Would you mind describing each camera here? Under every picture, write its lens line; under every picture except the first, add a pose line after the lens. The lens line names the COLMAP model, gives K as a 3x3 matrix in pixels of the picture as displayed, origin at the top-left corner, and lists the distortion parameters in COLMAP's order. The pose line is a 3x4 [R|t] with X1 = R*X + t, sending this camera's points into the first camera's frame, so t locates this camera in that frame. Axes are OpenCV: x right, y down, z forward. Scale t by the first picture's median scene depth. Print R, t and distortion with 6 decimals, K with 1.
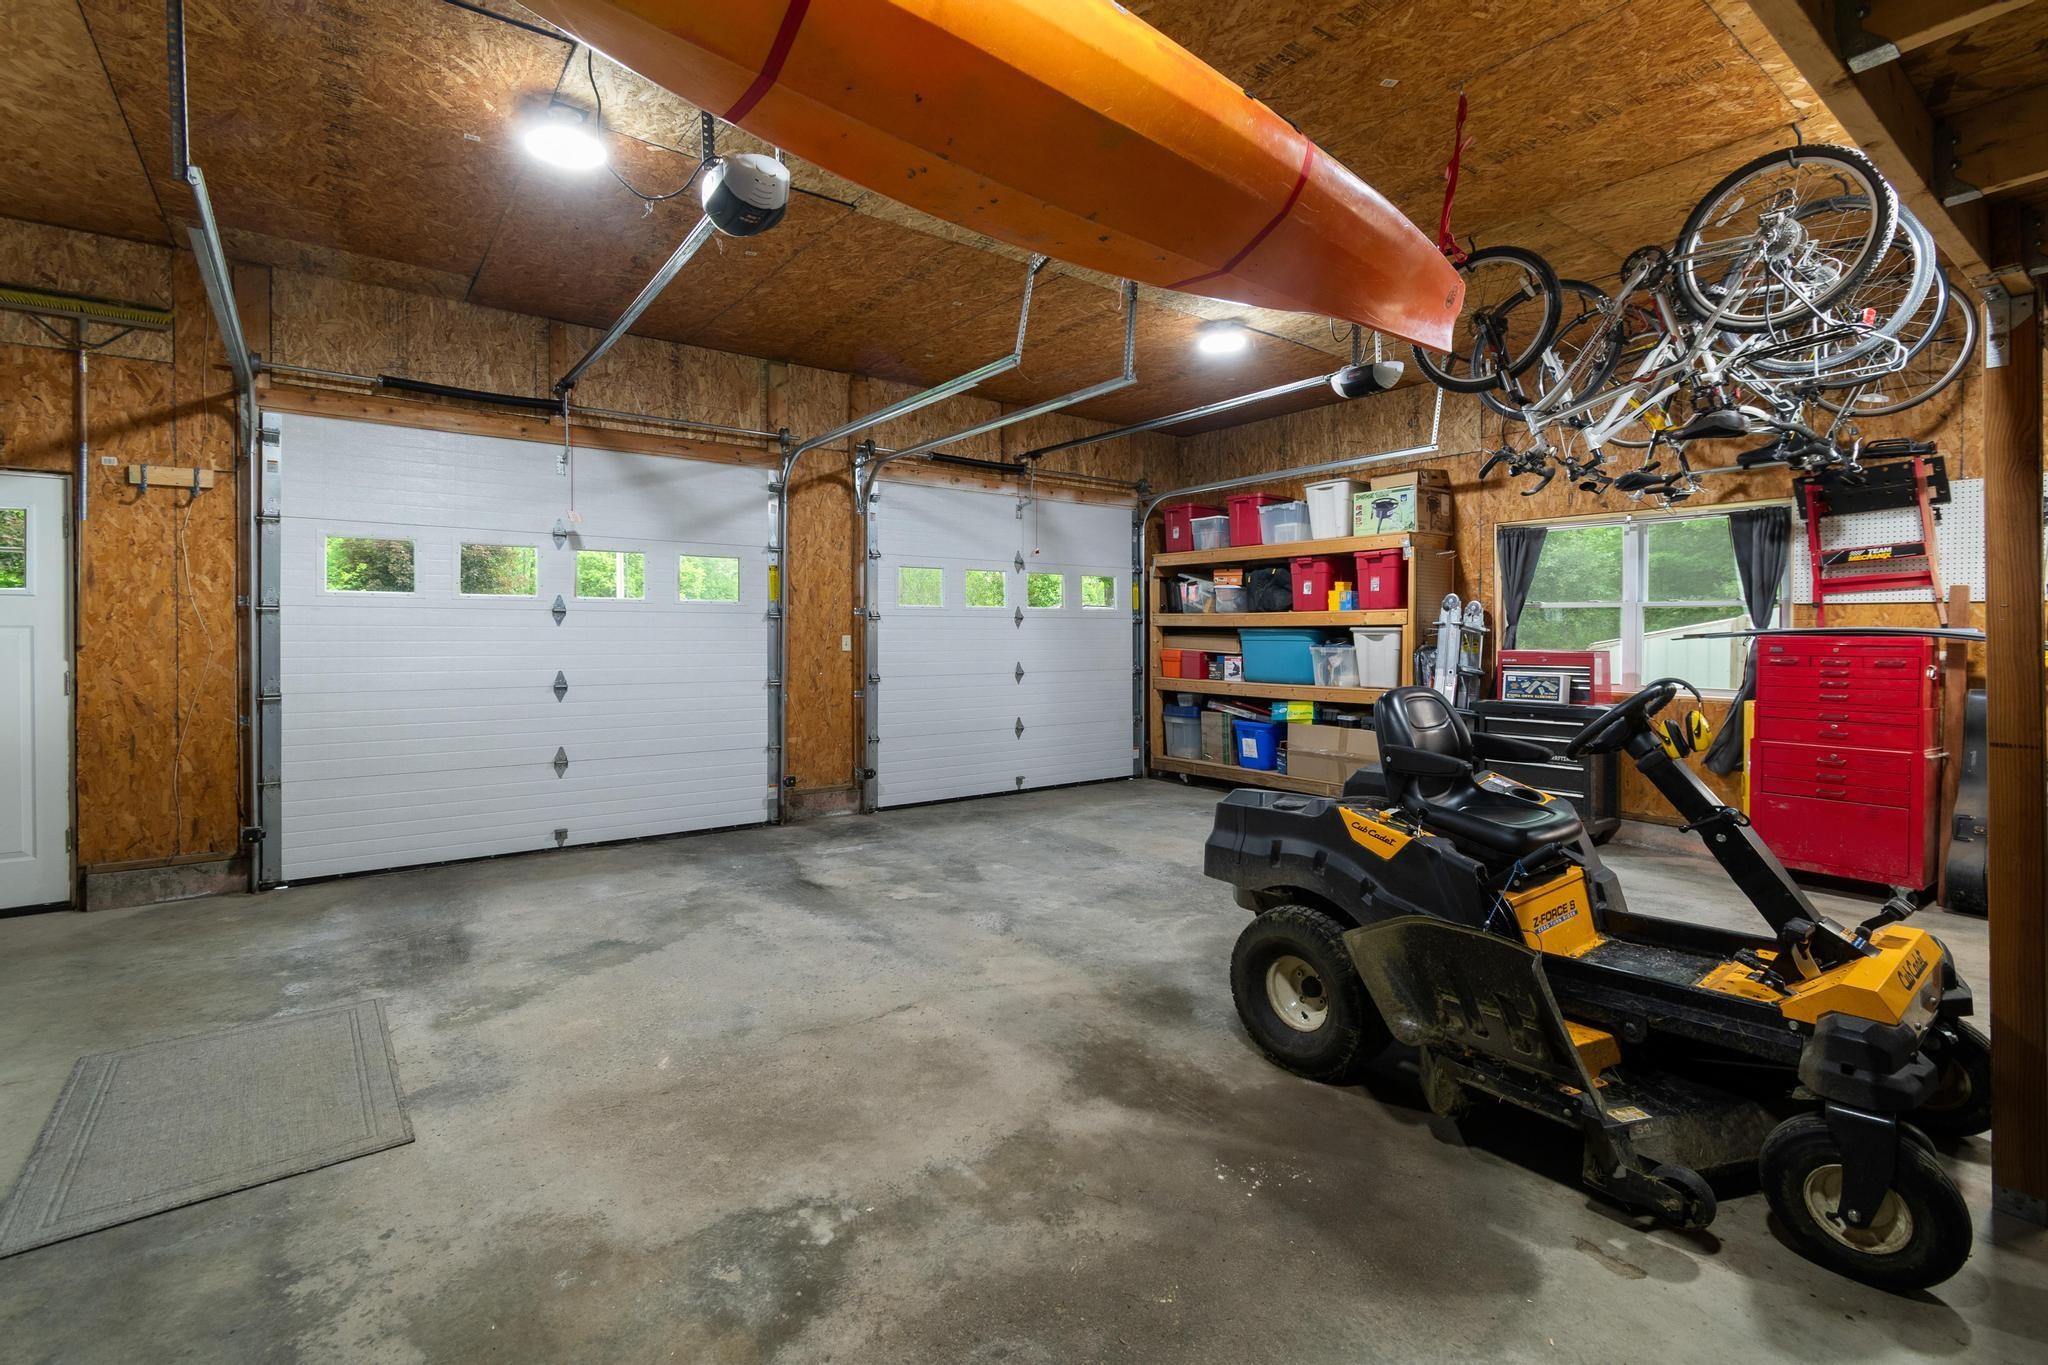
lens RADIAL K [[915.6, 0, 1033.7], [0, 915.6, 636.8], [0, 0, 1]] dist [0.004463, 0.000245]
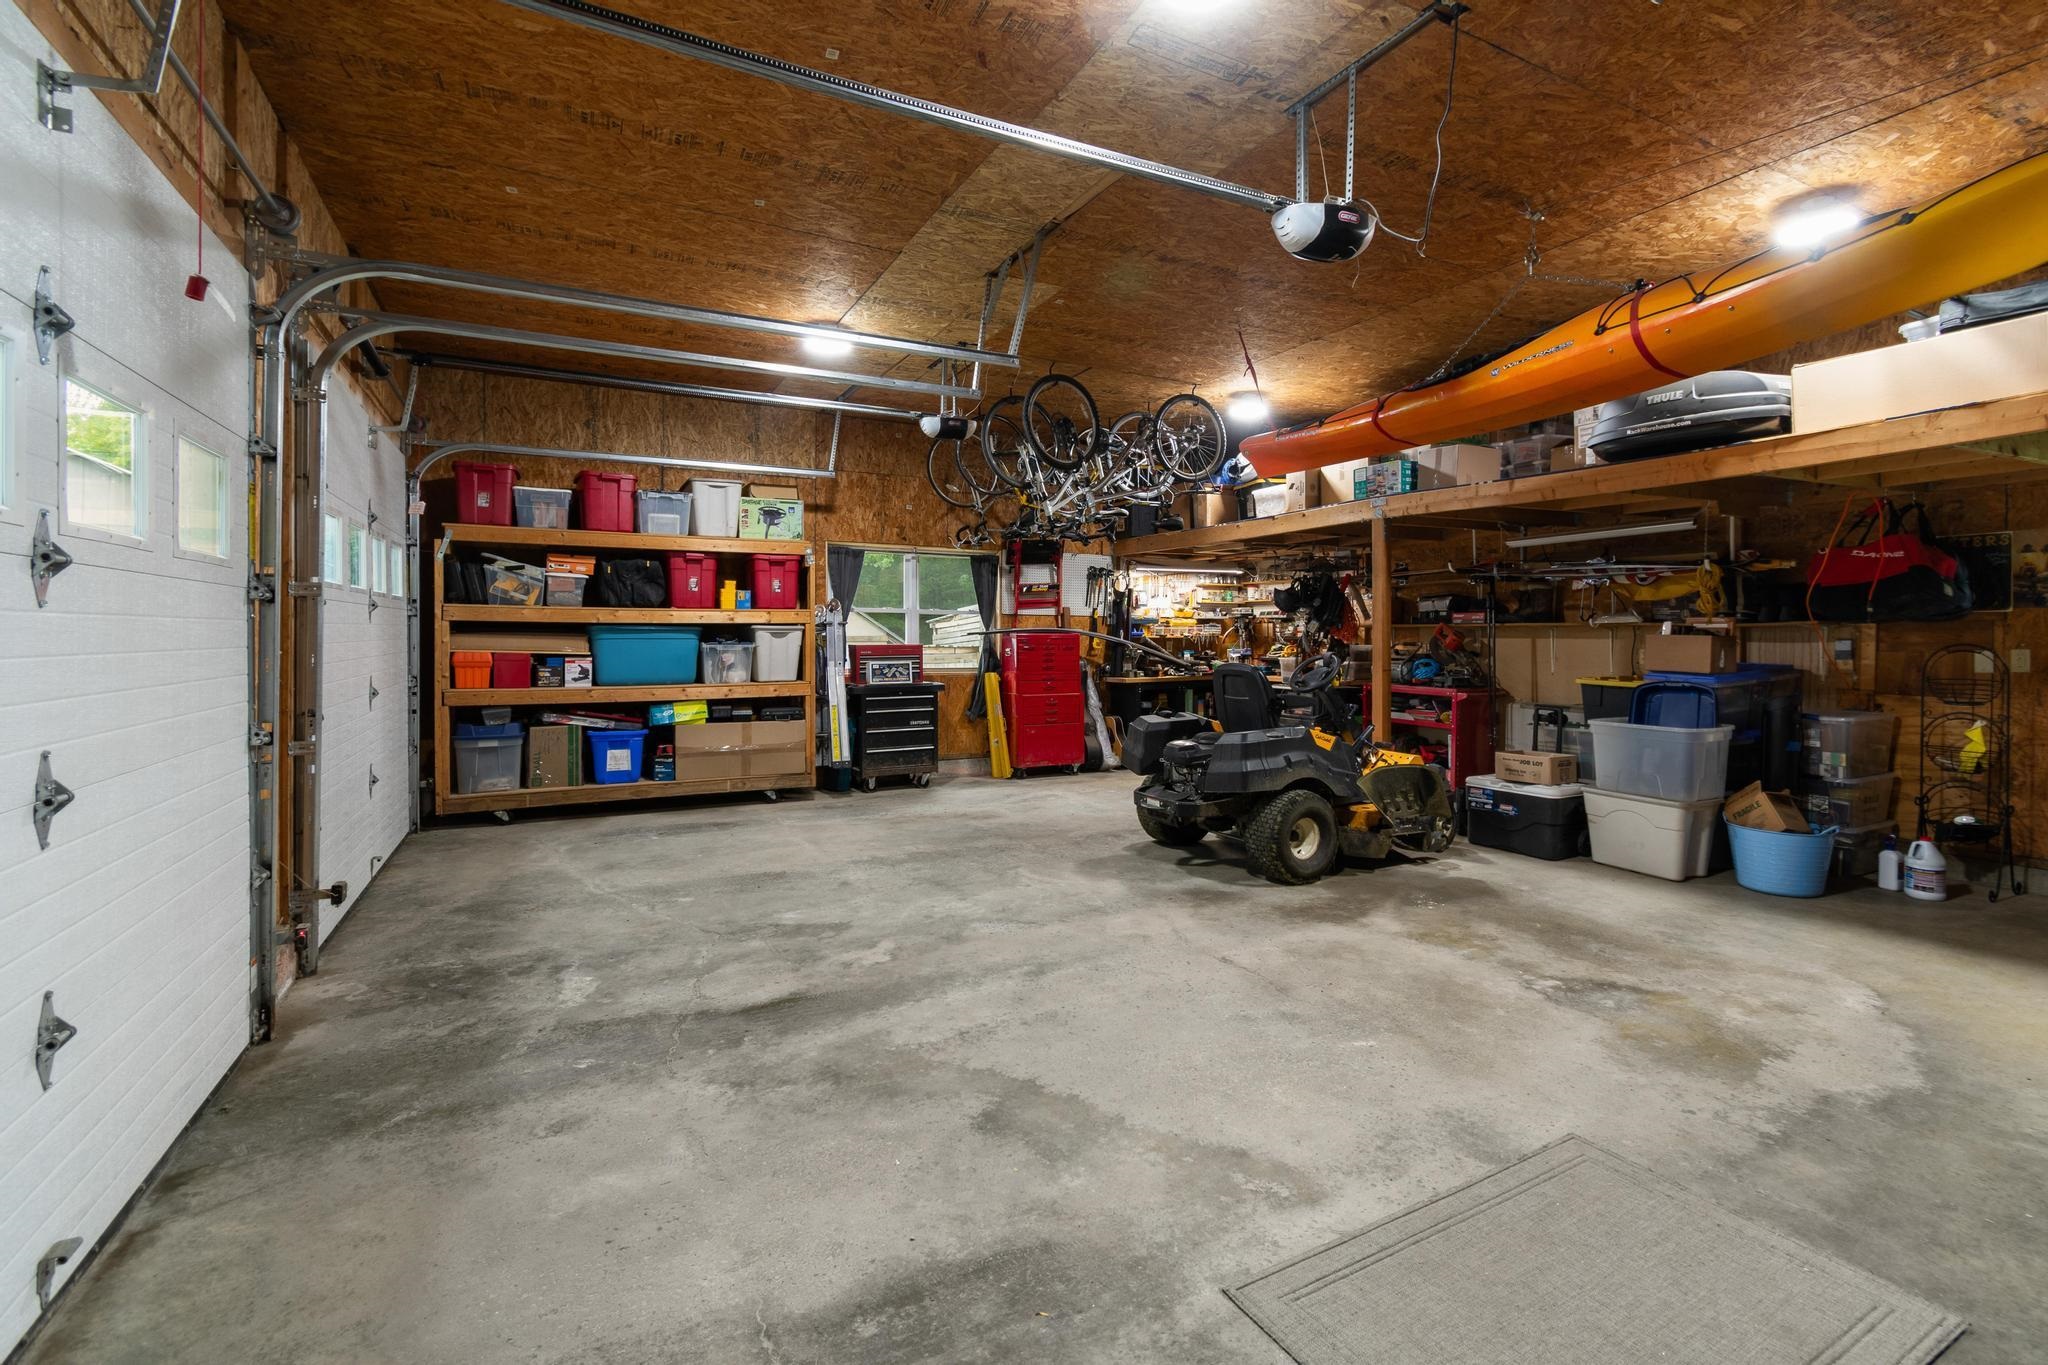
lens RADIAL K [[915.6, 0, 1033.7], [0, 915.6, 636.8], [0, 0, 1]] dist [0.004463, 0.000245]
pose [[0.170976, -0.005299, 0.985261, -1.034466], [0.002271, 0.999985, 0.004984, -0.002971], [-0.985273, 0.001385, 0.170985, 0.825484]]
